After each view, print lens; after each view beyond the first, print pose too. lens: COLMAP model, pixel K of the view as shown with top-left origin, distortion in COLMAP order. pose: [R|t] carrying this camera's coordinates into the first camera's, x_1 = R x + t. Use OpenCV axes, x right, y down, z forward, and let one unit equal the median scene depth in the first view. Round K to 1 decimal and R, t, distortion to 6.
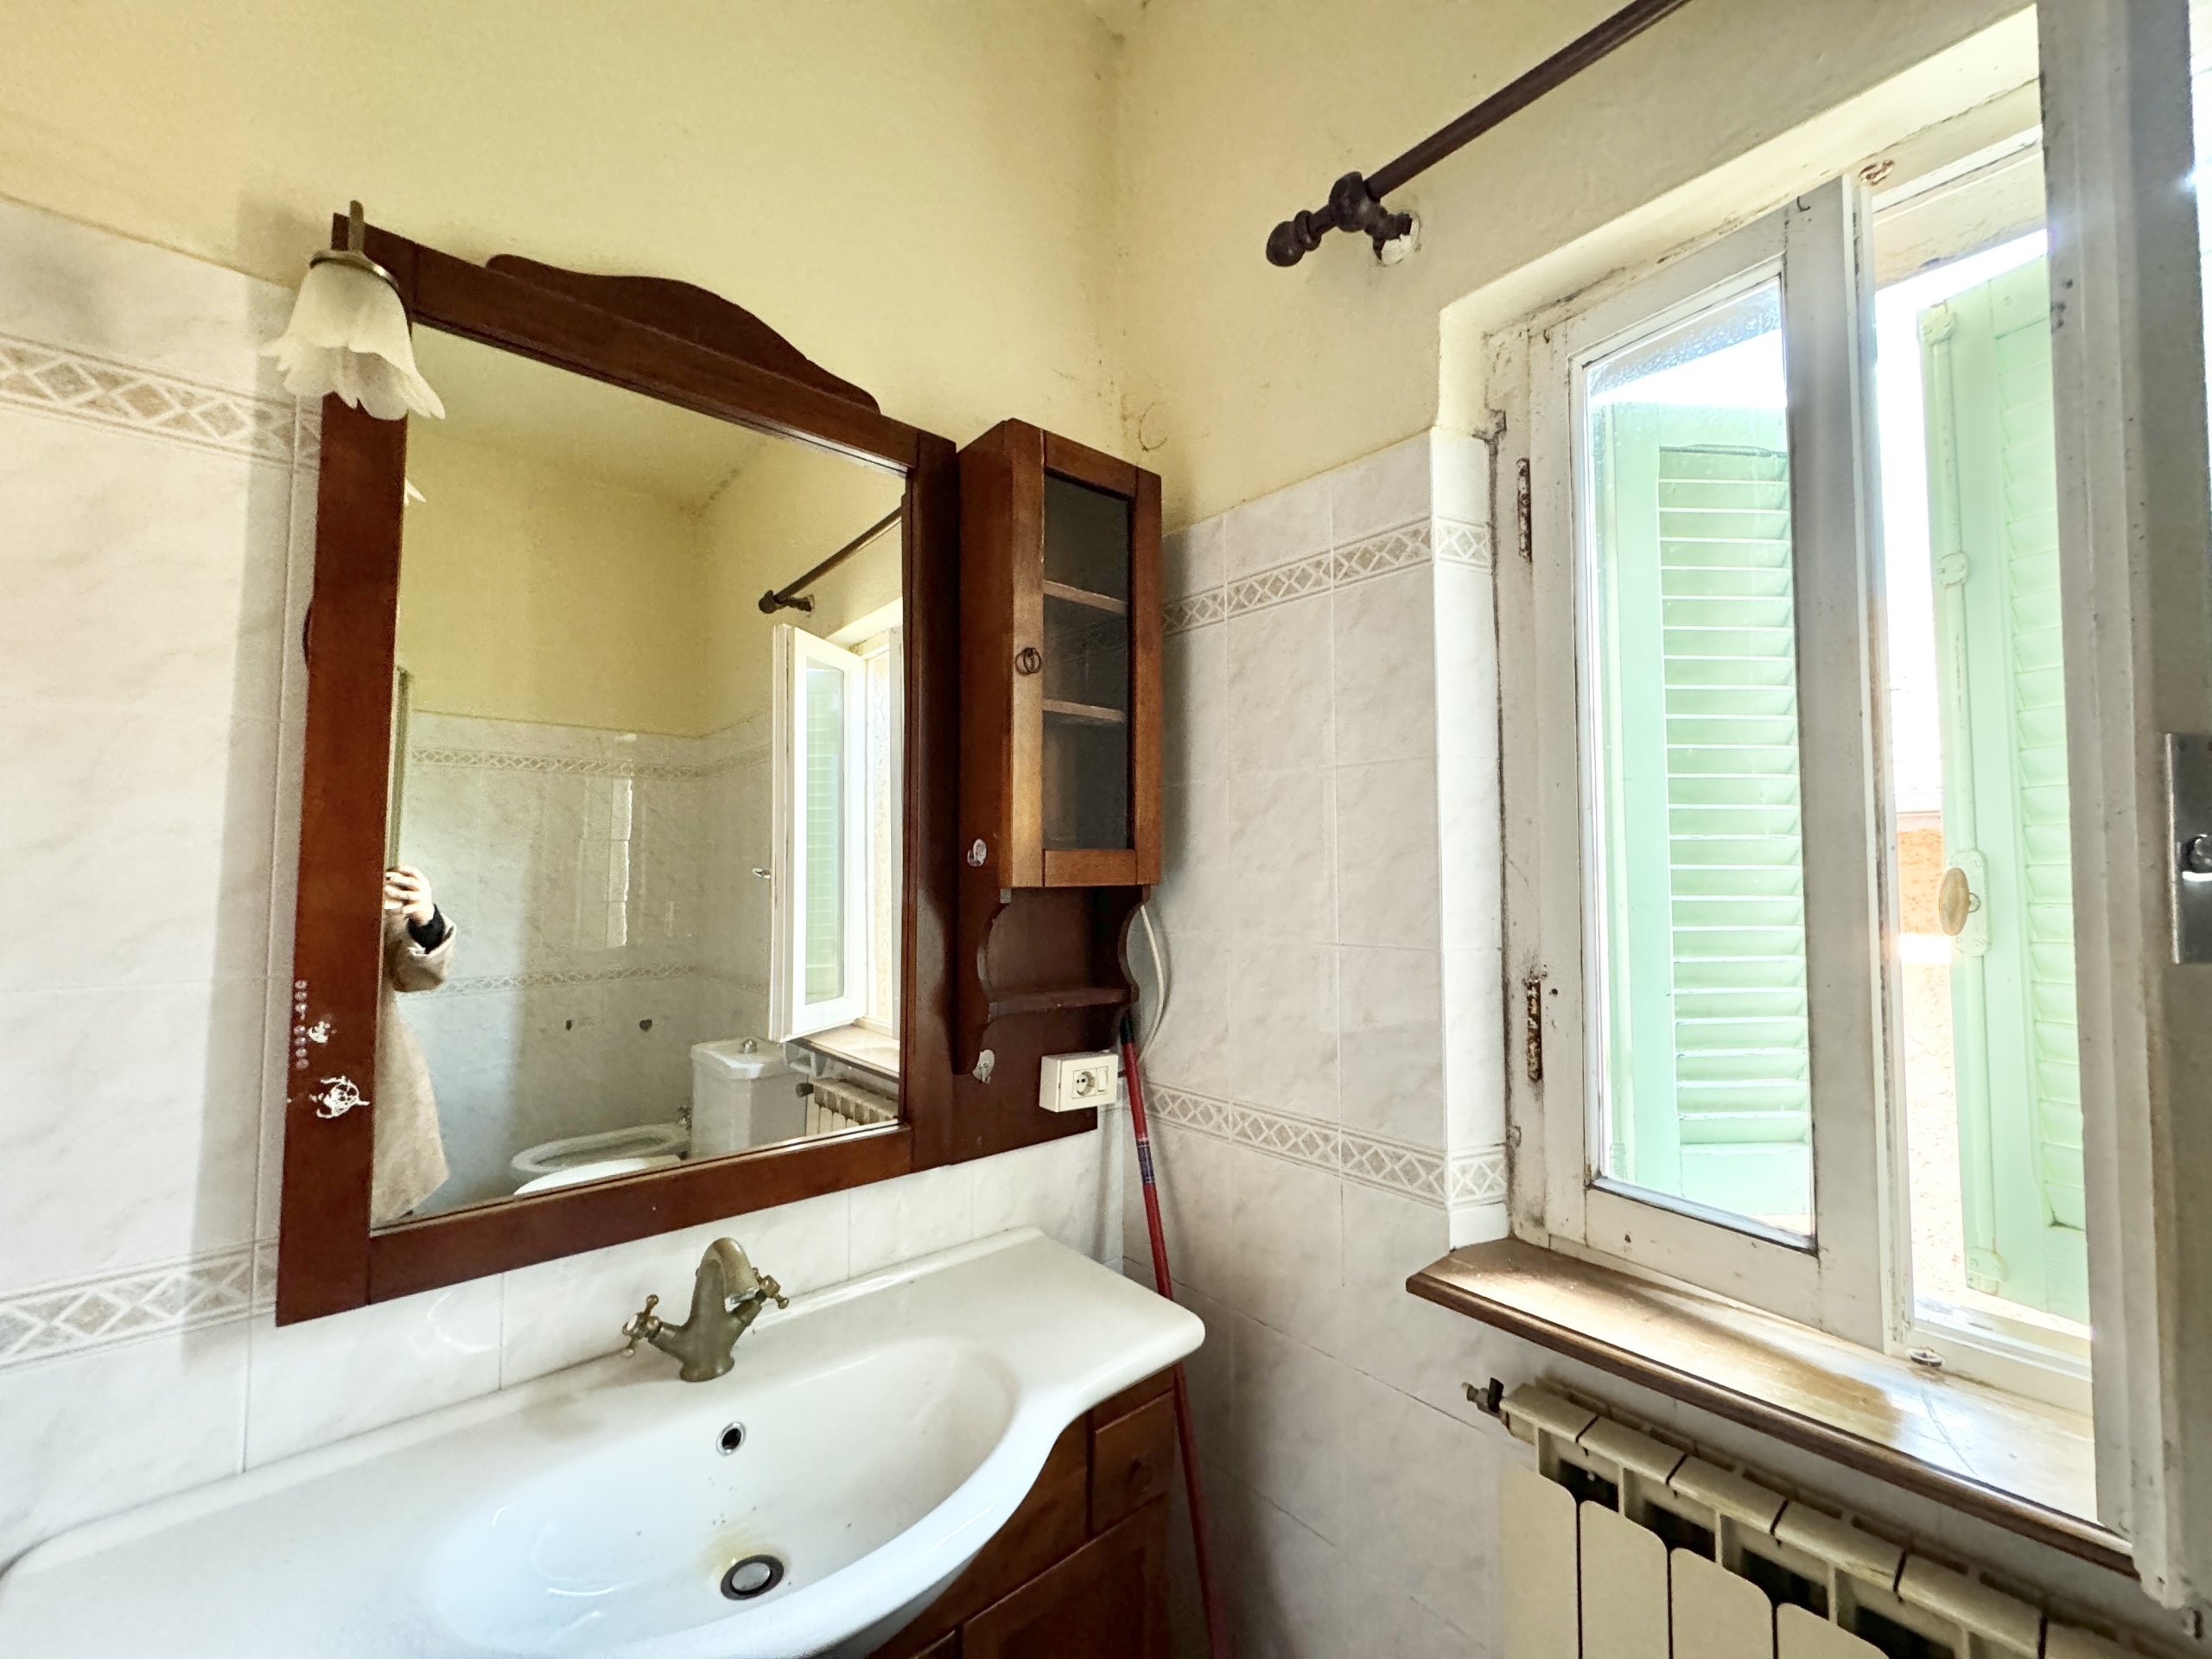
lens RADIAL K [[881.1, 0, 1113.4], [0, 881.1, 828.6], [0, 0, 1]] dist [-0.002004, 0.000198]
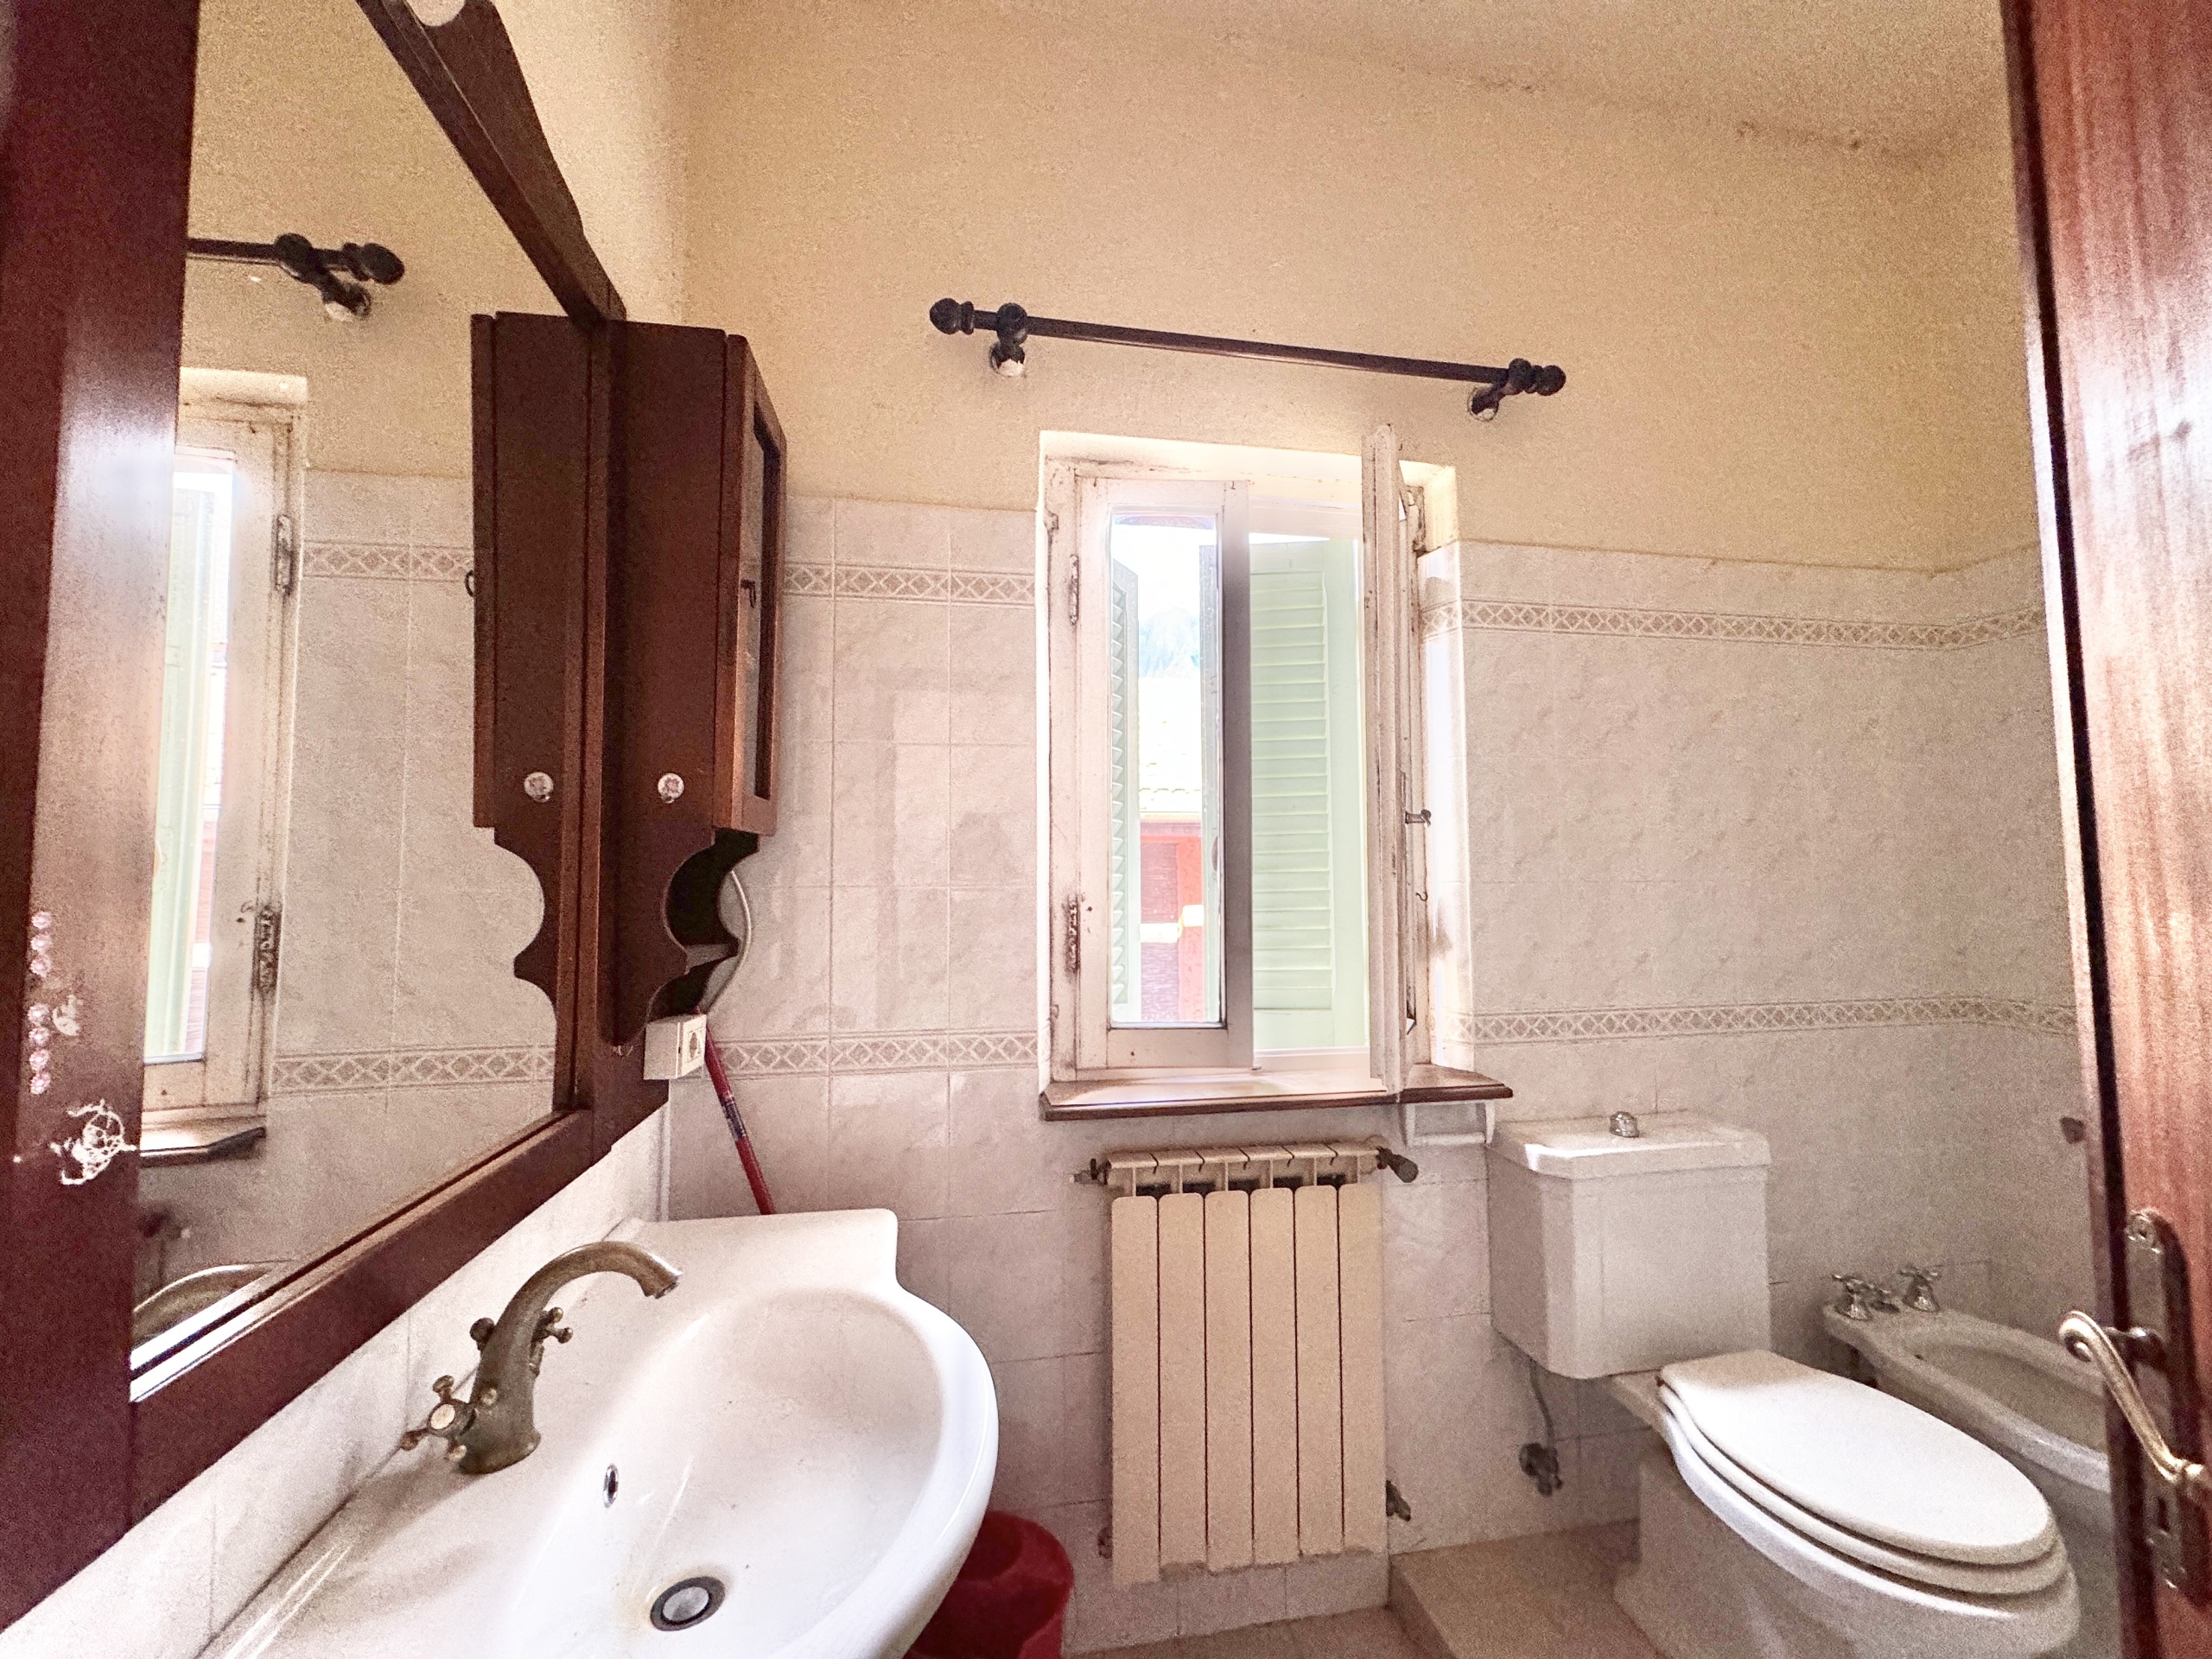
lens RADIAL K [[881.1, 0, 1106.8], [0, 881.1, 825.8], [0, 0, 1]] dist [-0.002004, 0.000198]
pose [[0.517124, 0.047841, 0.854573, -0.773364], [-0.036793, 0.998756, -0.033648, 0.088788], [-0.855120, -0.014043, 0.518241, 0.176510]]
